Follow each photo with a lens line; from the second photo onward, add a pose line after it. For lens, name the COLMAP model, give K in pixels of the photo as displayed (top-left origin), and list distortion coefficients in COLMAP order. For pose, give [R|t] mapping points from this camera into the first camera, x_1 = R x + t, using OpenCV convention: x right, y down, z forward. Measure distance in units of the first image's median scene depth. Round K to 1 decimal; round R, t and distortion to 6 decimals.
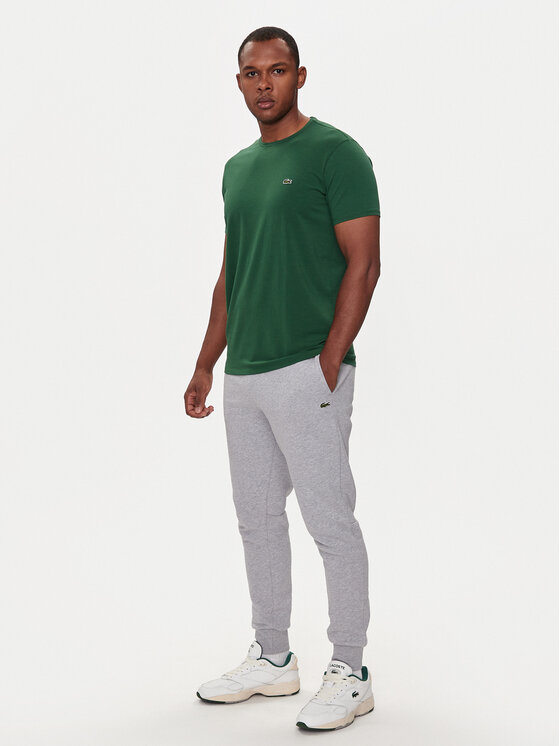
lens RADIAL K [[882.3, 0, 280.0], [0, 882.3, 373.0], [0, 0, 1]] dist [0.000447, -0.000071]
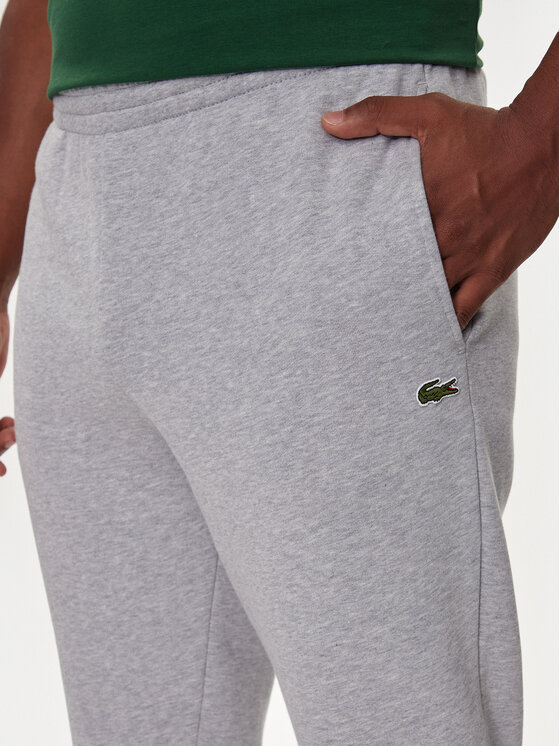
lens RADIAL K [[1407.2, 0, 280.0], [0, 1407.2, 373.0], [0, 0, 1]] dist [-0.055301, -0.091611]
pose [[0.998107, -0.037585, 0.048681, -0.005101], [0.038915, 0.998887, -0.026667, 0.035472], [-0.047625, 0.028511, 0.998458, 0.584196]]
